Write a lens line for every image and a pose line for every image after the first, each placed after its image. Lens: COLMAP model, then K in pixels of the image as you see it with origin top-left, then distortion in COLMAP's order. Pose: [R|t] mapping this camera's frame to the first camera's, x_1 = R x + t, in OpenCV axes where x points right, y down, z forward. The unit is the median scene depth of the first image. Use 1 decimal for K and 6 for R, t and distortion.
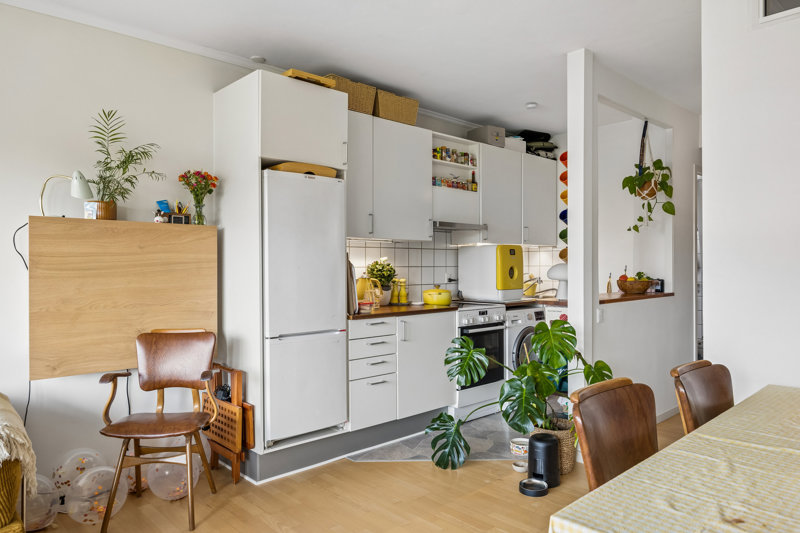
lens RADIAL K [[541.1, 0, 400.6], [0, 541.1, 270.7], [0, 0, 1]] dist [-0.000342, -0.002170]
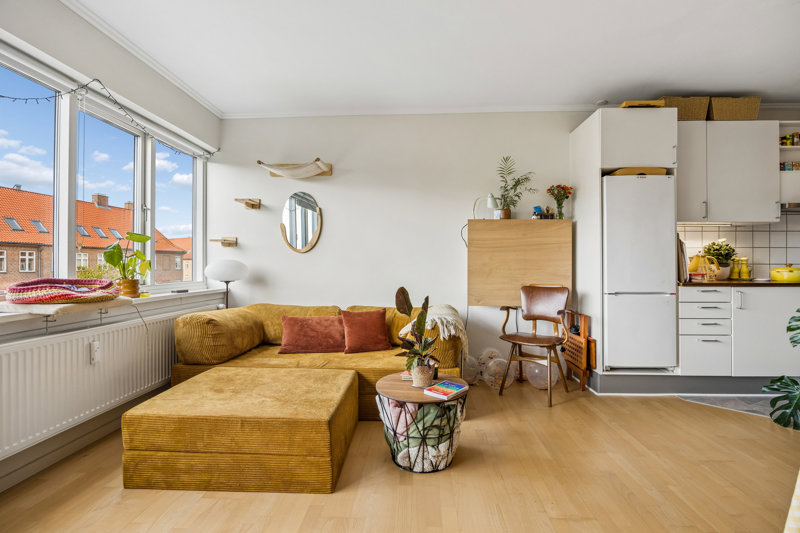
lens RADIAL K [[369.0, 0, 403.1], [0, 369.0, 261.7], [0, 0, 1]] dist [-0.012586, 0.000025]
pose [[0.697589, -0.001754, -0.716496, 0.067389], [-0.010274, 0.999870, -0.012451, 0.051385], [0.716425, 0.016047, 0.697480, -0.055081]]
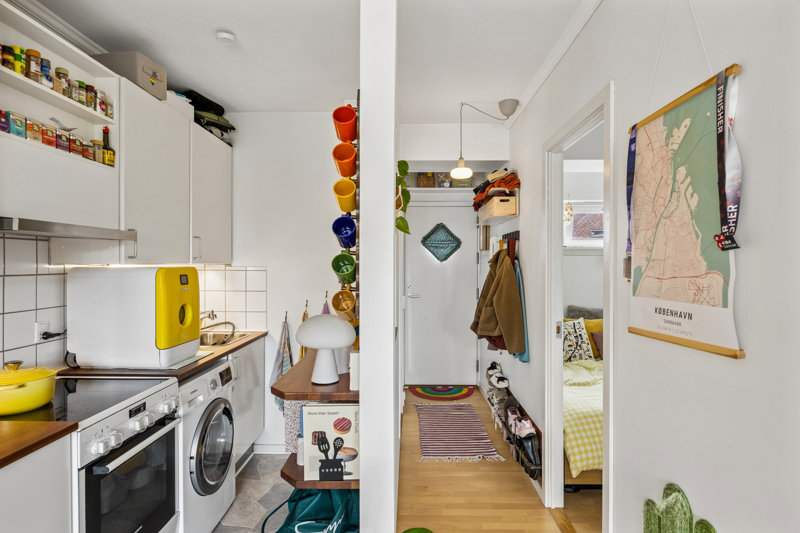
lens RADIAL K [[430.6, 0, 402.9], [0, 430.6, 265.1], [0, 0, 1]] dist [-0.004609, -0.001487]
pose [[0.691903, 0.001203, 0.721990, 0.046431], [0.003174, 0.999984, -0.004707, -0.065410], [-0.721984, 0.005549, 0.691888, 0.697018]]
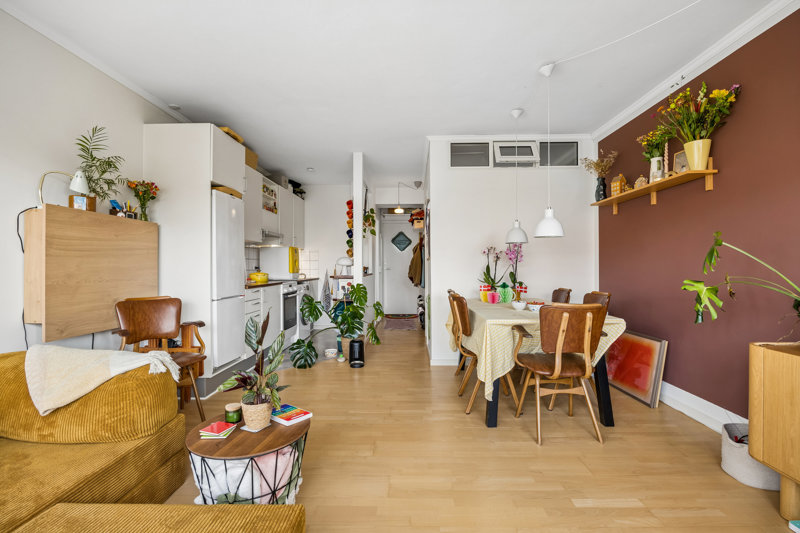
lens RADIAL K [[371.8, 0, 400.0], [0, 371.8, 266.5], [0, 0, 1]] dist [-0.001207, -0.000063]
pose [[0.706088, 0.001937, 0.708121, -0.549177], [0.007209, 0.999925, -0.009925, 0.038961], [-0.708087, 0.012113, 0.706021, -0.096485]]
